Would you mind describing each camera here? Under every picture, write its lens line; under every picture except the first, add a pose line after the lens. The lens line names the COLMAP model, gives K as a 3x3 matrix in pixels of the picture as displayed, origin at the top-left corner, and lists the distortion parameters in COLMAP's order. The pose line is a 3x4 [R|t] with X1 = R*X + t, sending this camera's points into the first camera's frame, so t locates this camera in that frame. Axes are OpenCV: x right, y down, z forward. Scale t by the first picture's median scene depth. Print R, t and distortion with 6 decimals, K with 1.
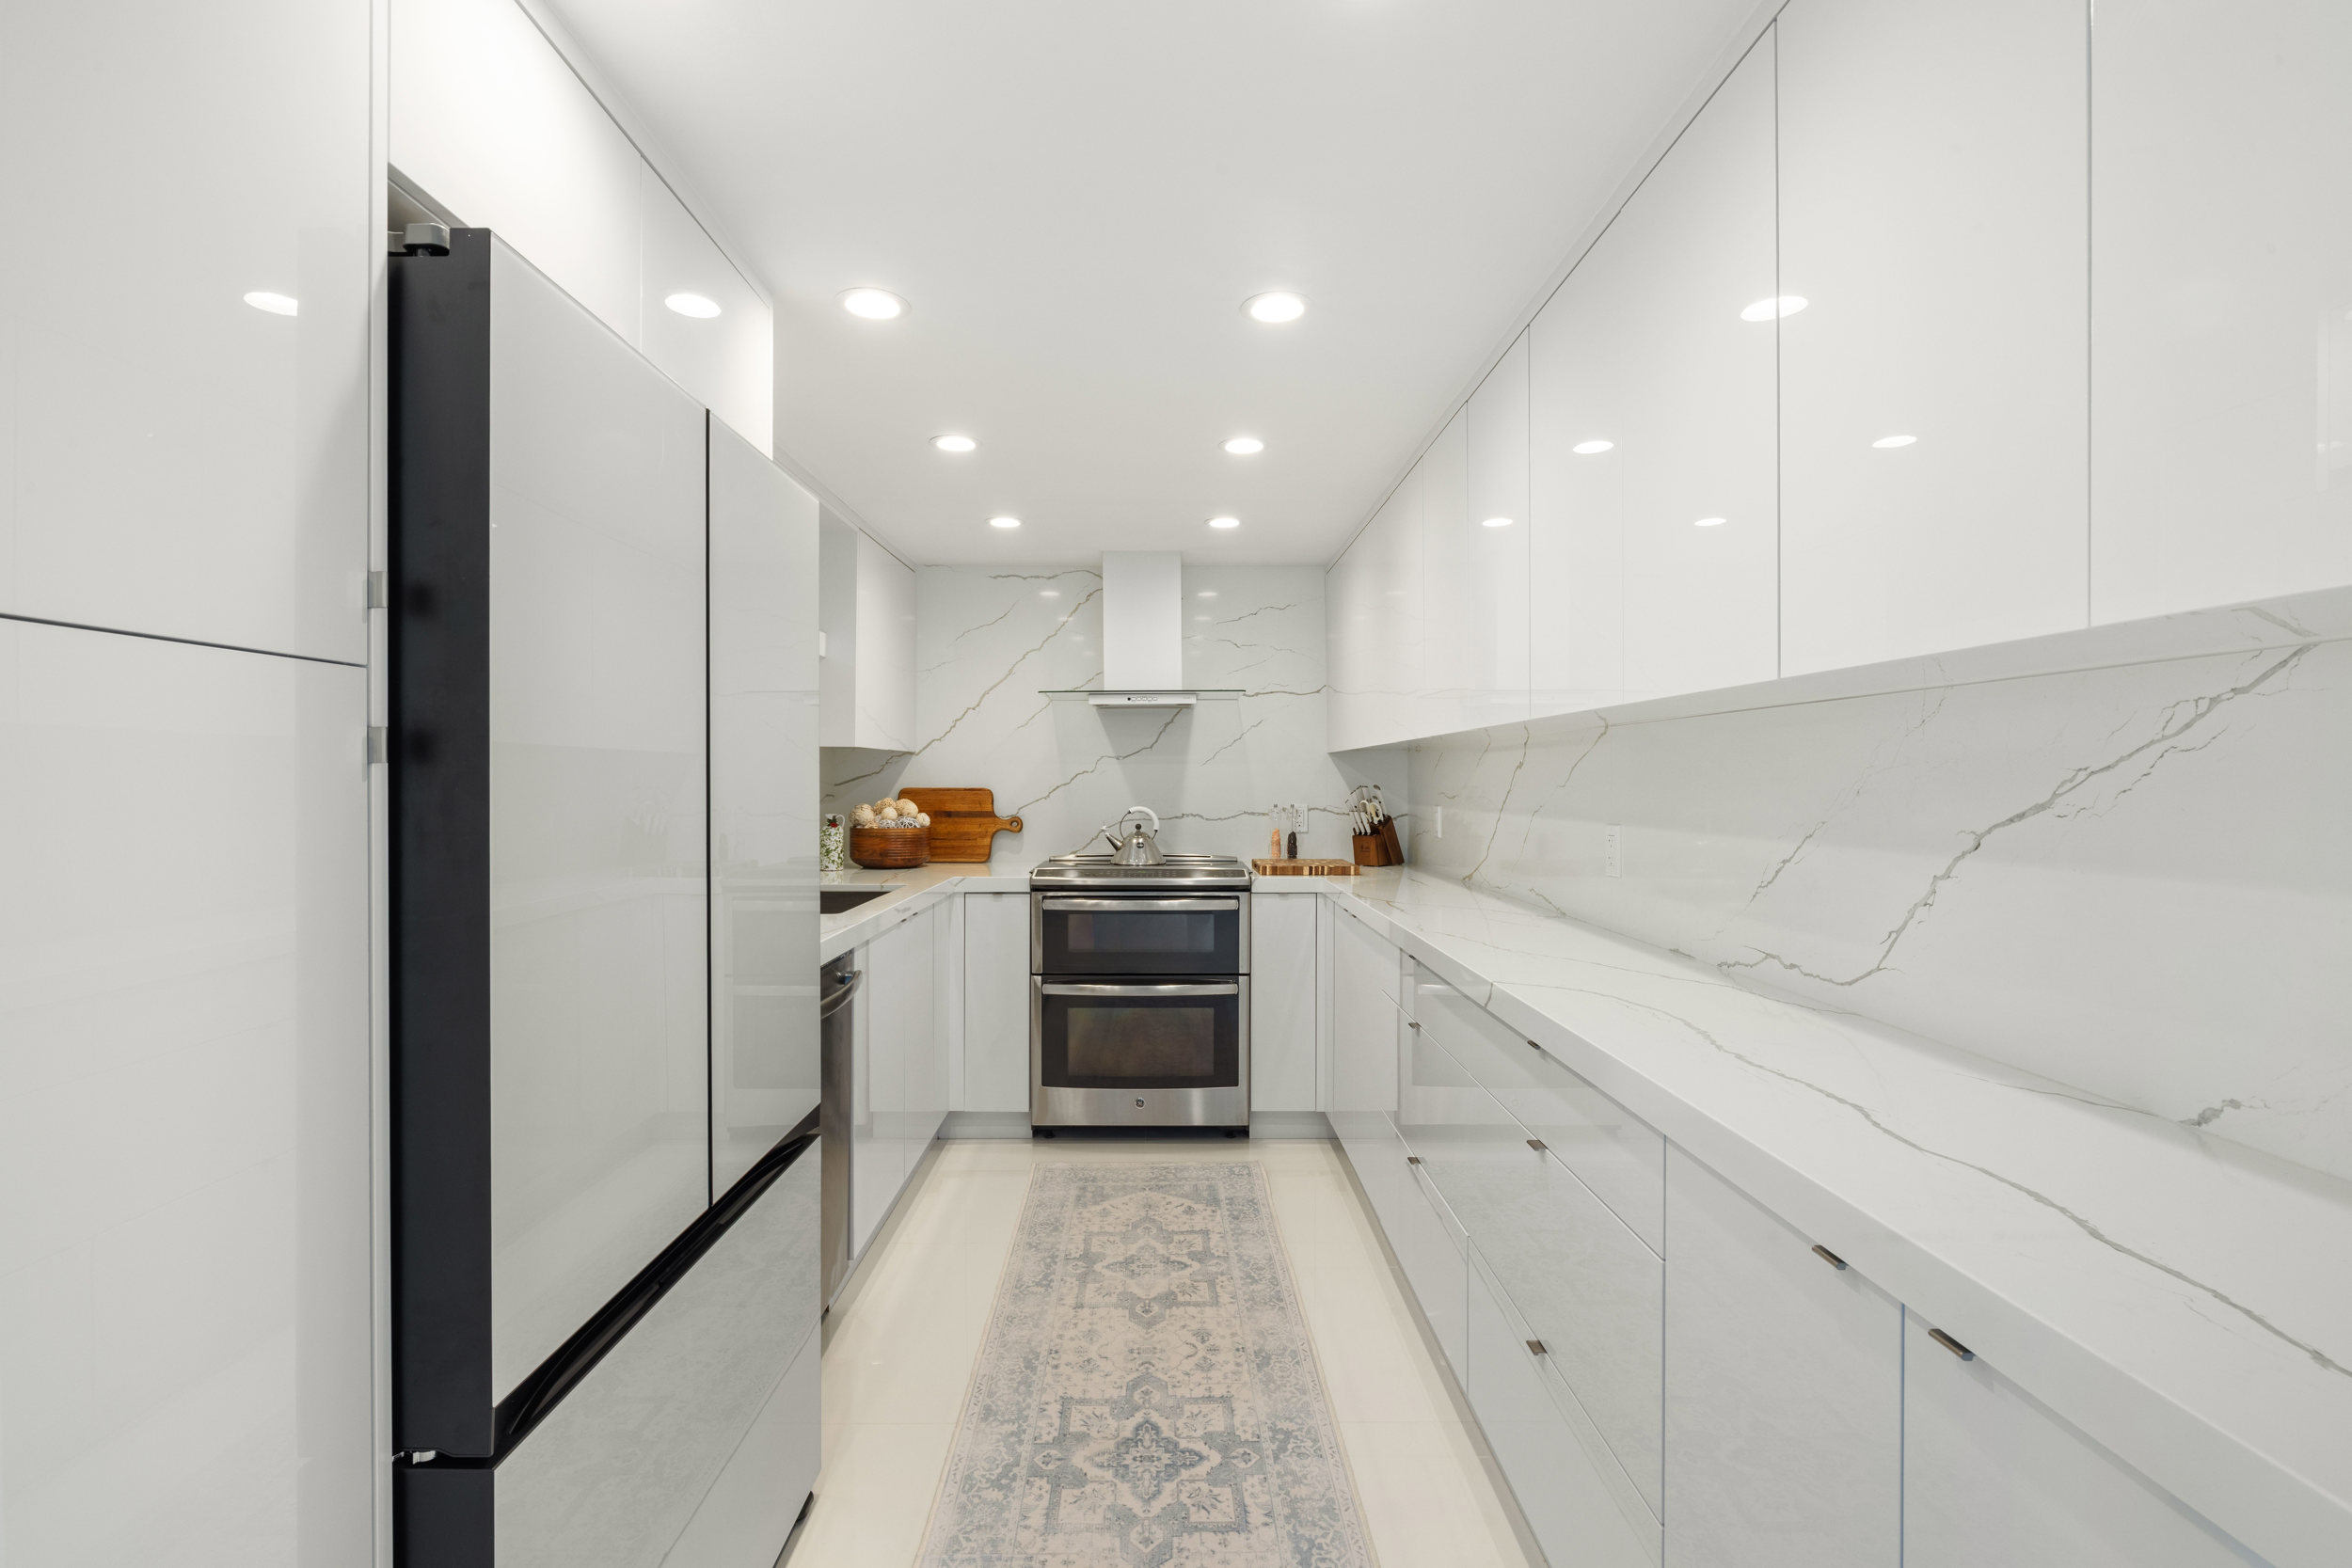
lens RADIAL K [[1027.4, 0, 1176.0], [0, 1027.4, 784.0], [0, 0, 1]] dist [0.001578, 0.000186]
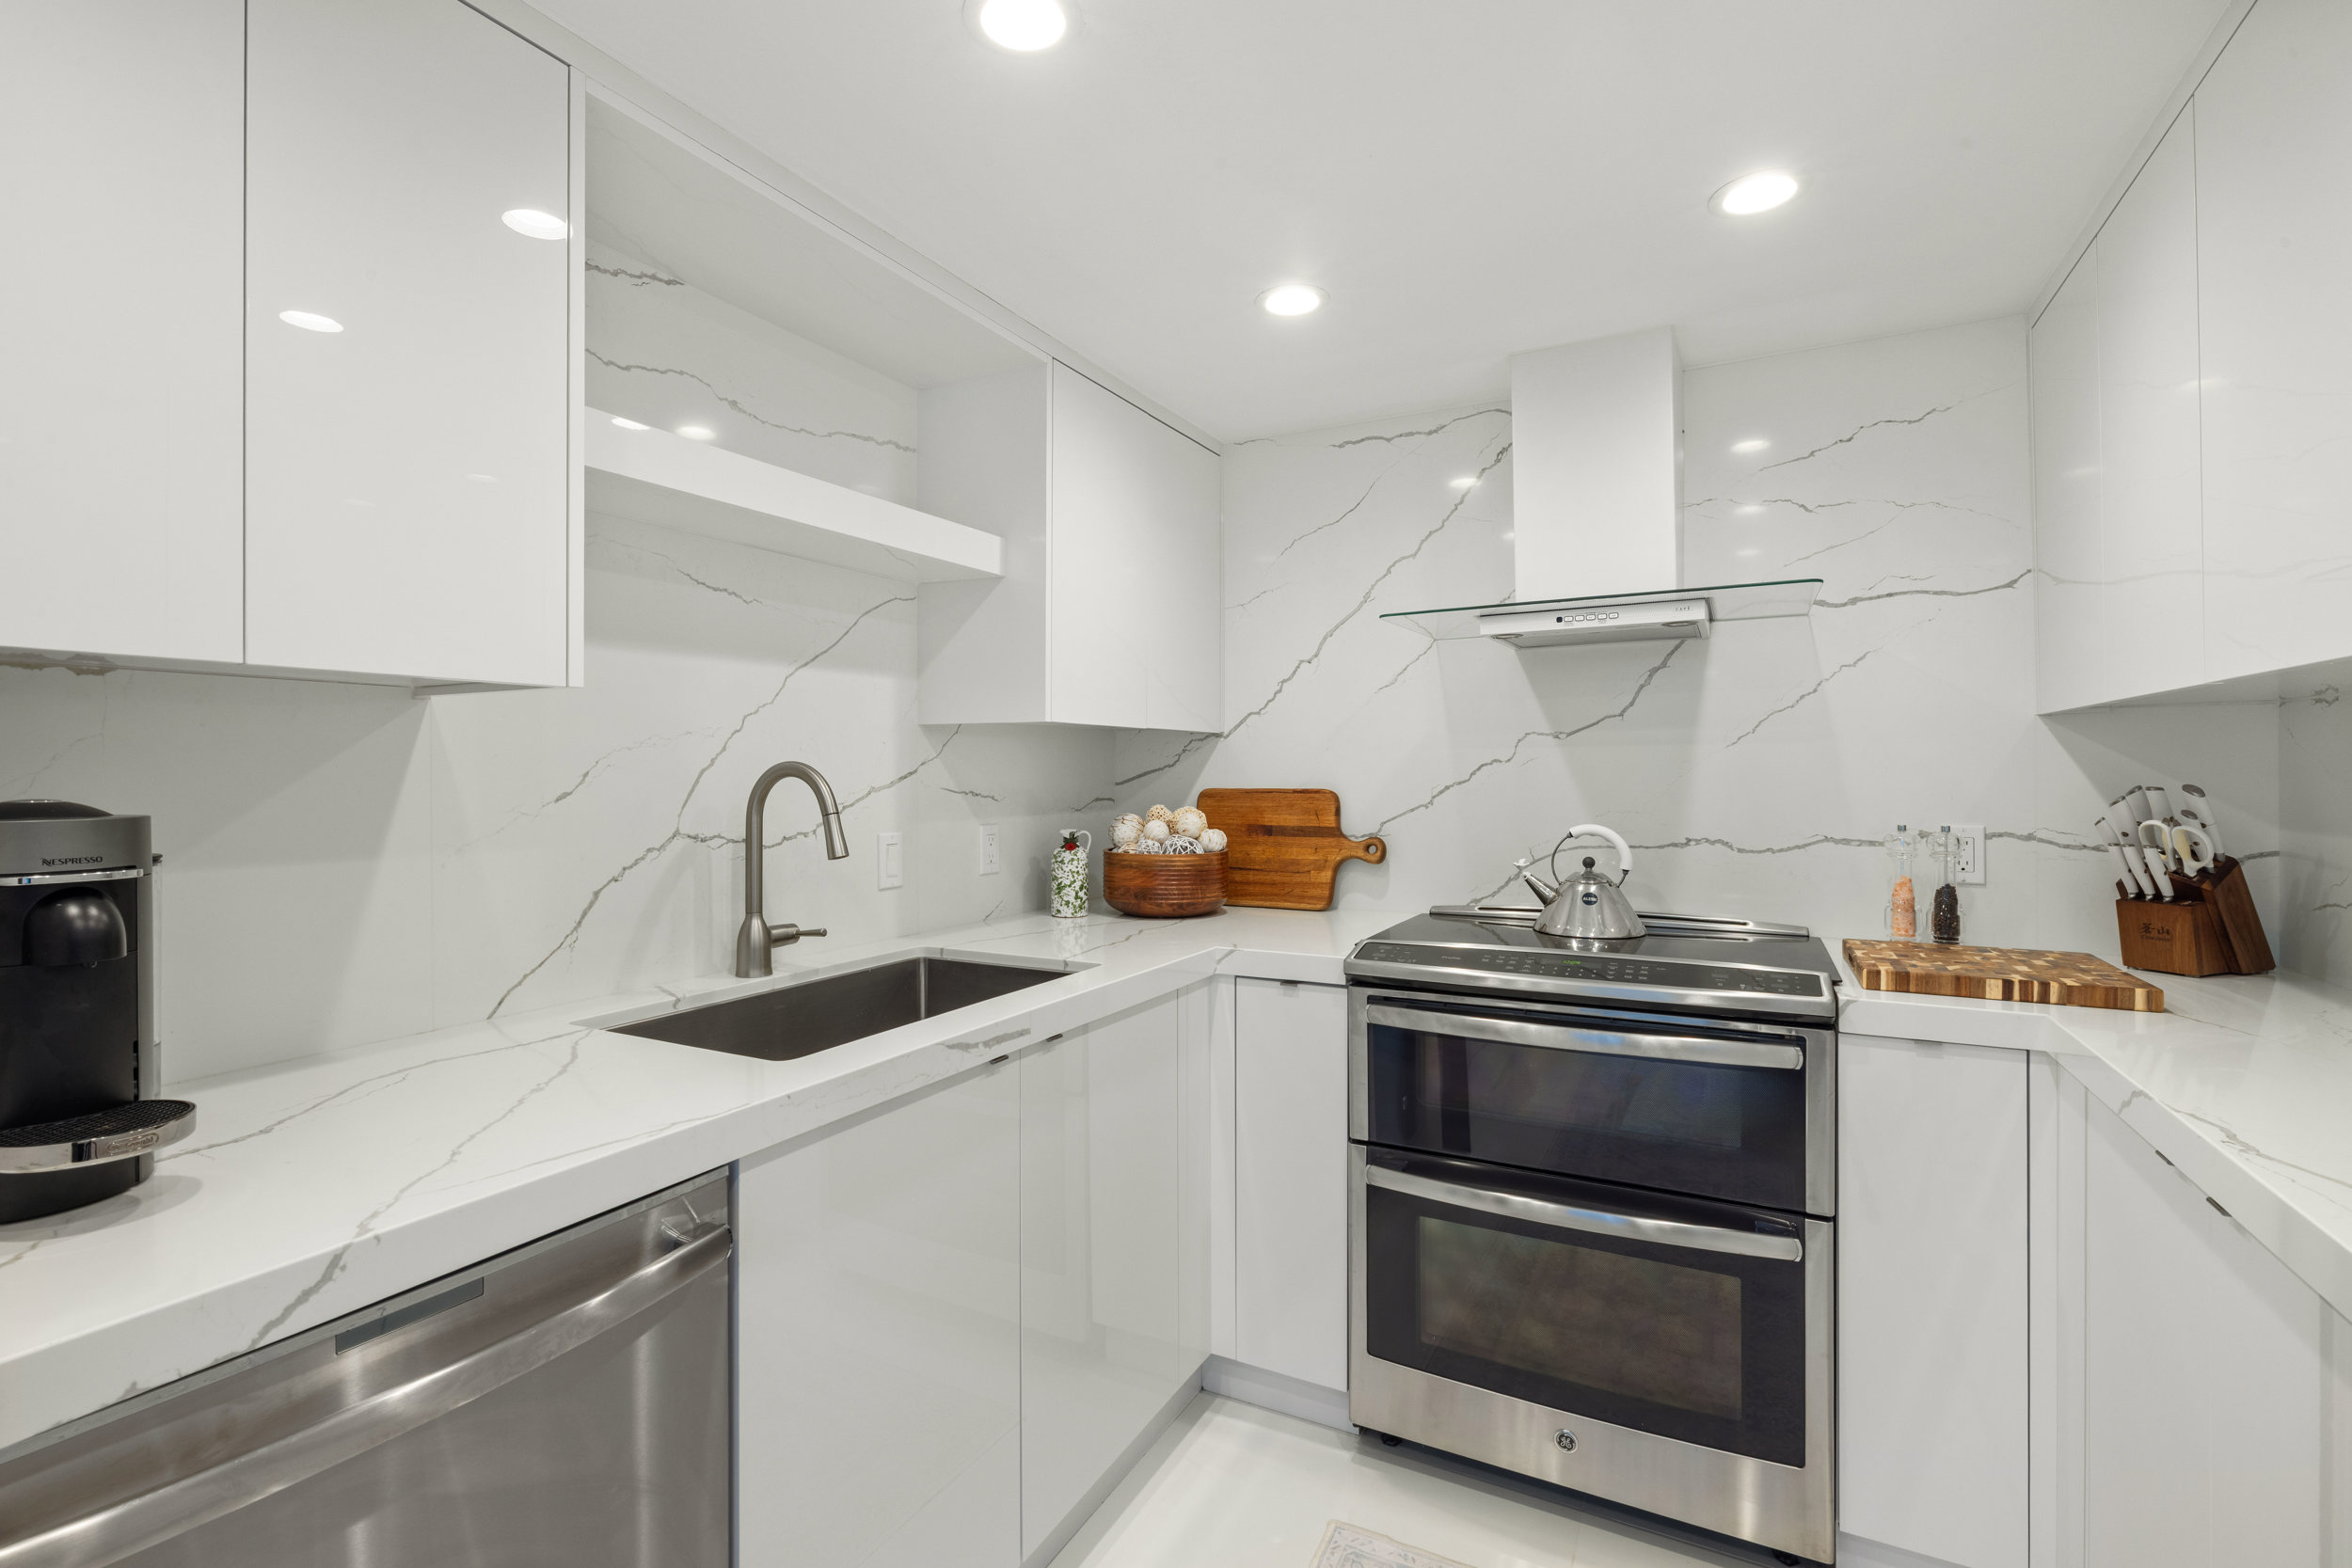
lens RADIAL K [[1027.4, 0, 1176.0], [0, 1027.4, 784.0], [0, 0, 1]] dist [0.001578, 0.000186]
pose [[0.874542, 0.000152, -0.484950, 0.034891], [0.001610, 0.999994, 0.003217, -0.001238], [0.484947, -0.003594, 0.874536, 0.435380]]
